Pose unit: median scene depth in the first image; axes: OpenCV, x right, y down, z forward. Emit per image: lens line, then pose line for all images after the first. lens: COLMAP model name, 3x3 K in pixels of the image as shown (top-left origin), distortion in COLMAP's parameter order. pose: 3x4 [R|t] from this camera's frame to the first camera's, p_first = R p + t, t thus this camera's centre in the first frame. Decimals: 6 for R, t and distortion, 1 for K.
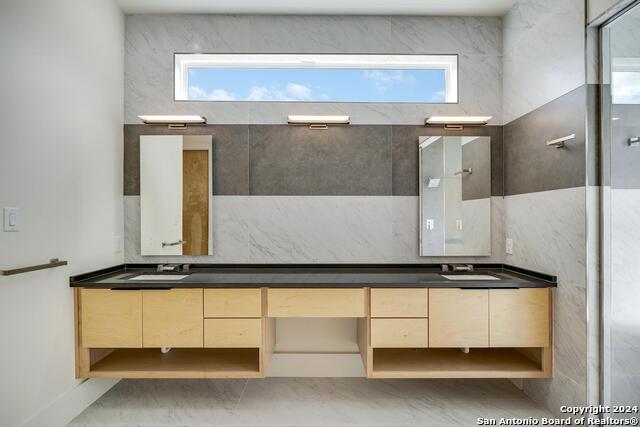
lens RADIAL K [[301.2, 0, 320.0], [0, 301.2, 218.1], [0, 0, 1]] dist [-0.002734, -0.000872]
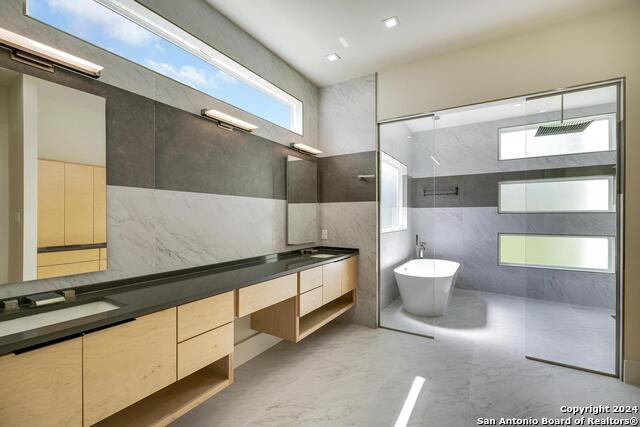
lens RADIAL K [[289.8, 0, 312.6], [0, 289.8, 216.8], [0, 0, 1]] dist [-0.001880, 0.000333]
pose [[0.523267, -0.000123, 0.852169, -0.706471], [-0.003164, 0.999993, 0.002087, -0.003902], [-0.852163, -0.003789, 0.523263, 0.247876]]
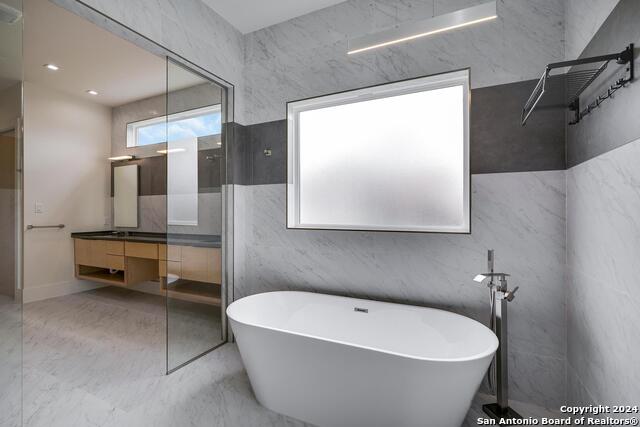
lens RADIAL K [[289.8, 0, 324.7], [0, 289.8, 207.9], [0, 0, 1]] dist [-0.001880, 0.000333]
pose [[0.901481, -0.009814, -0.432708, 1.529288], [0.008960, 0.999952, -0.004012, 0.020937], [0.432726, -0.000260, 0.901525, -0.147130]]
